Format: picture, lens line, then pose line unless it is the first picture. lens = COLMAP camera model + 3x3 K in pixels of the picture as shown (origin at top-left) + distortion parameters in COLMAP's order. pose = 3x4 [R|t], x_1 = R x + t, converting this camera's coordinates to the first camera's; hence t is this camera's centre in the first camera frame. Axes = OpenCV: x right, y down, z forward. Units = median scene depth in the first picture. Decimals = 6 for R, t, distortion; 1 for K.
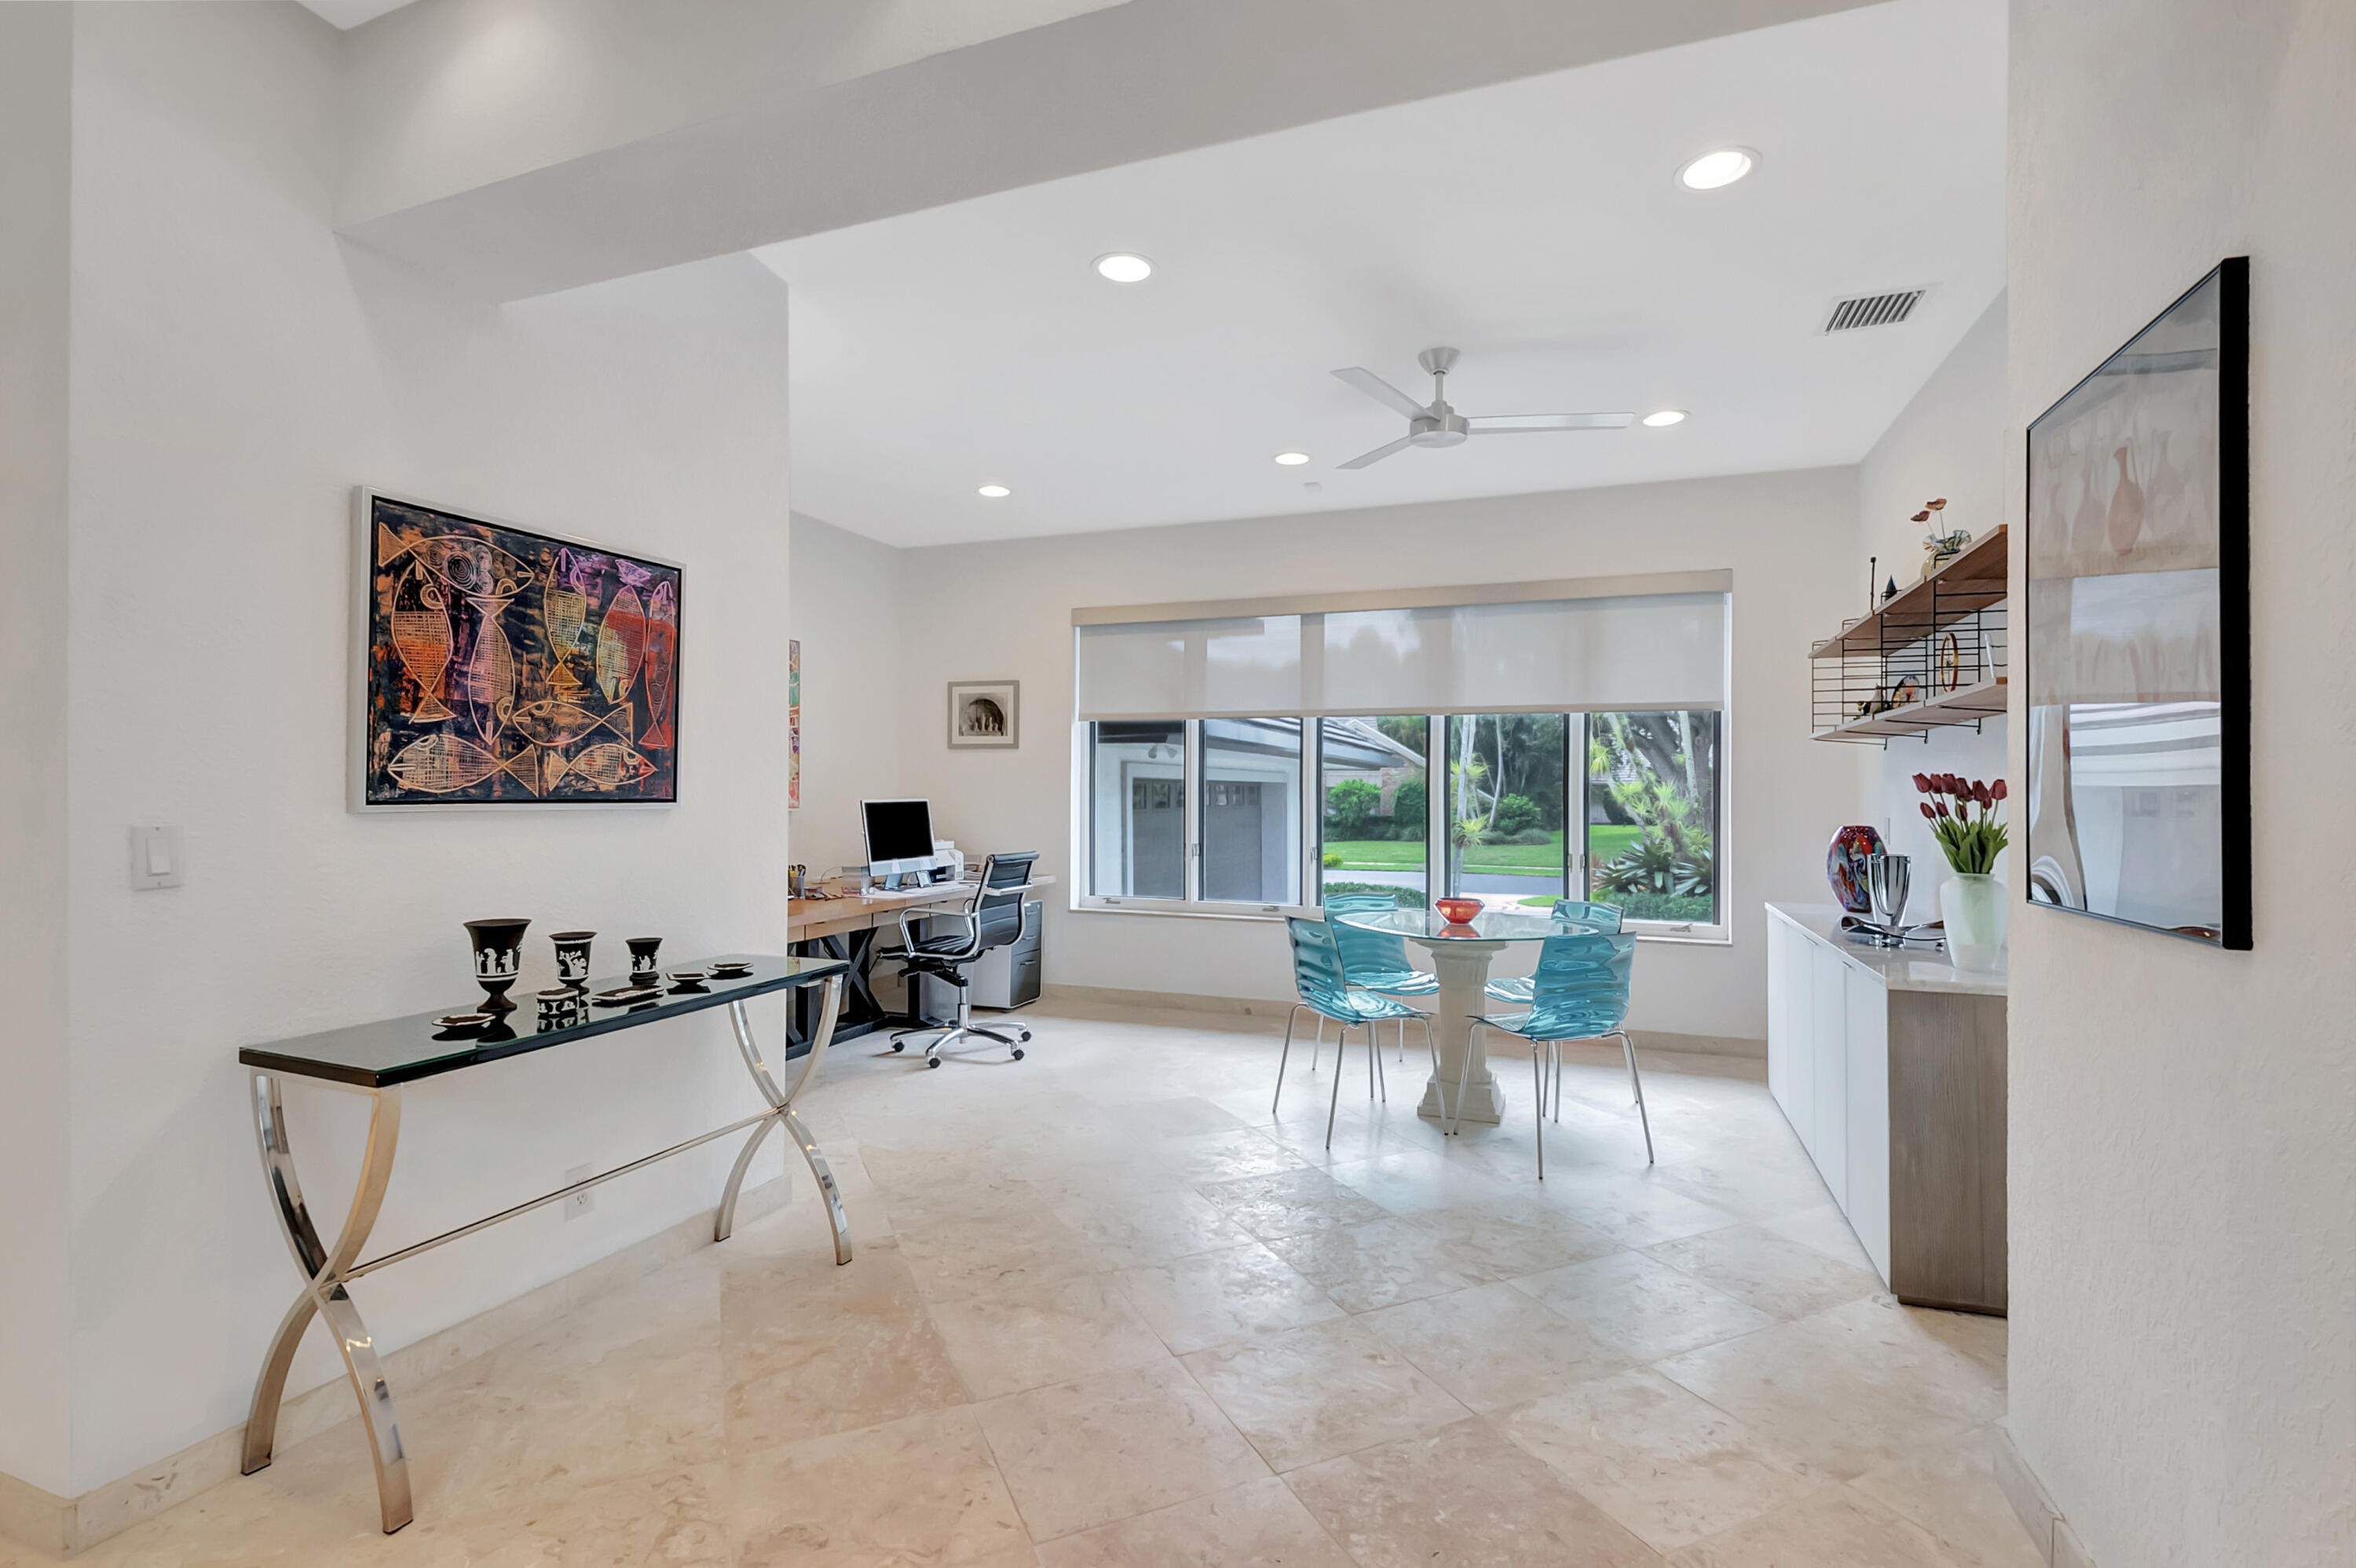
lens RADIAL K [[1047.4, 0, 1190.1], [0, 1047.4, 758.6], [0, 0, 1]] dist [0.004886, -0.018581]
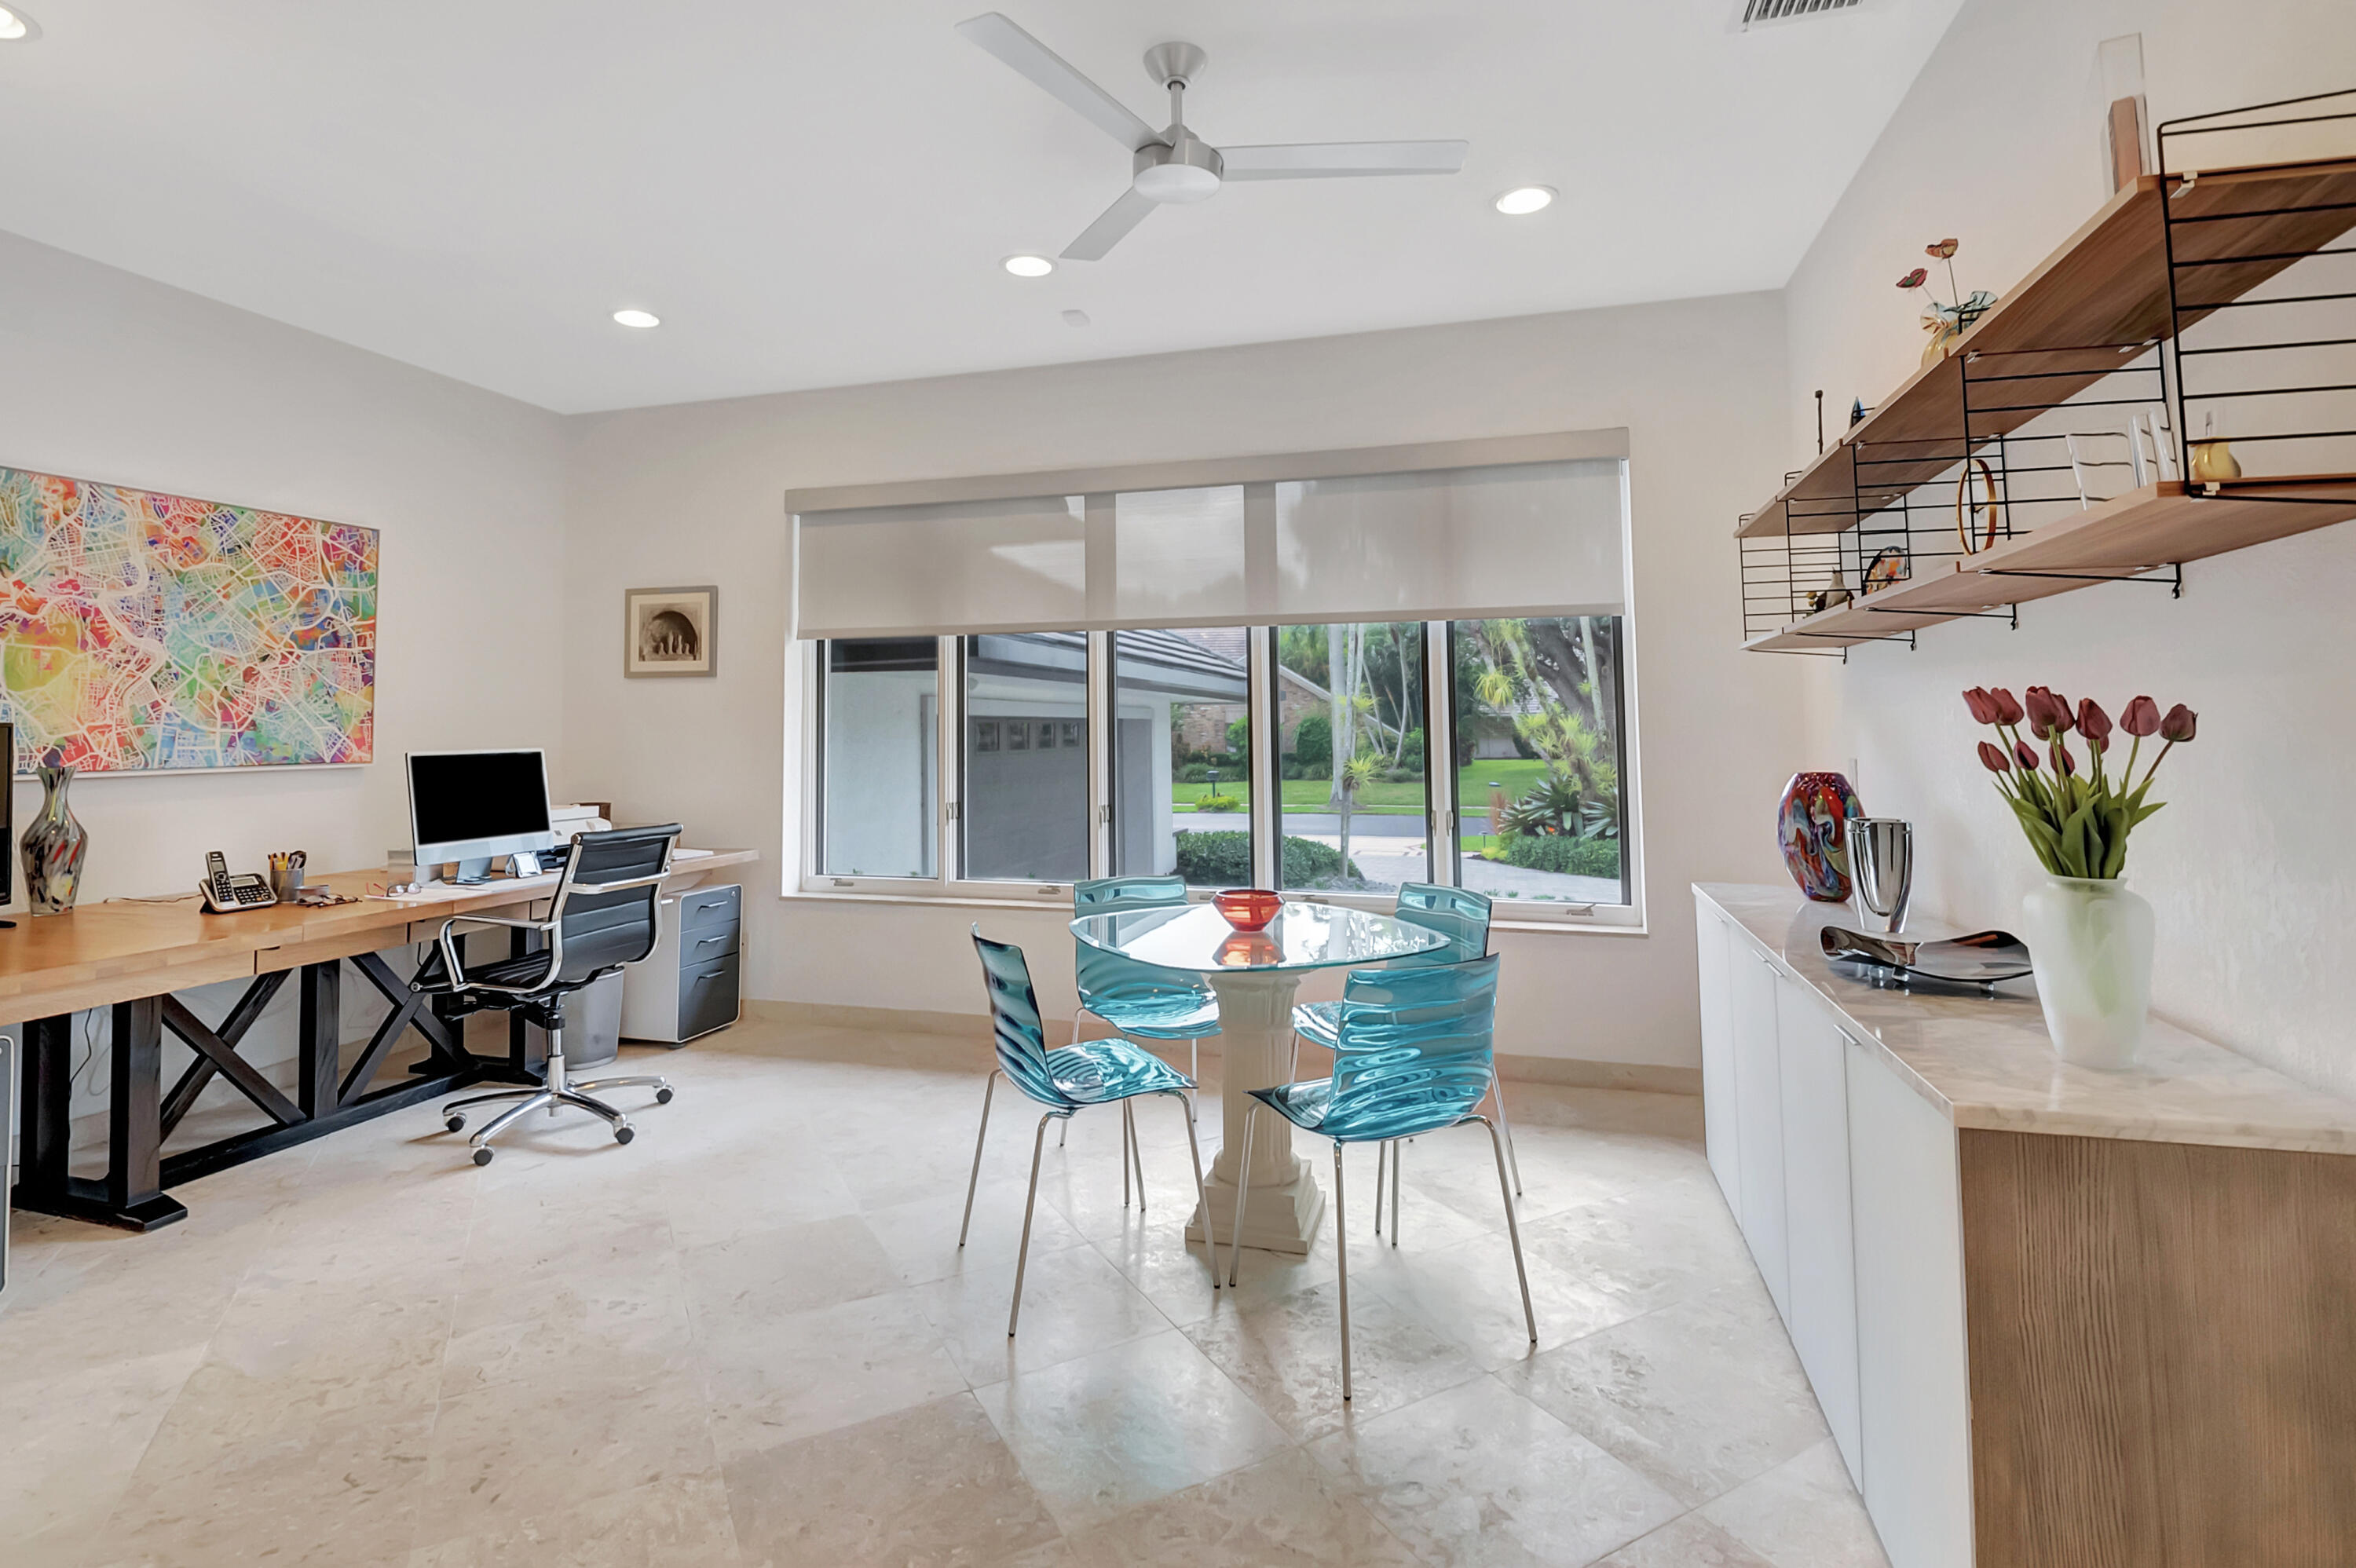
lens RADIAL K [[1113.7, 0, 1183.5], [0, 1113.7, 608.2], [0, 0, 1]] dist [0.001073, -0.000477]
pose [[0.995903, -0.002957, 0.090376, 0.119032], [0.009898, 0.997024, -0.076451, 0.006466], [-0.089881, 0.077032, 0.992969, 0.227074]]
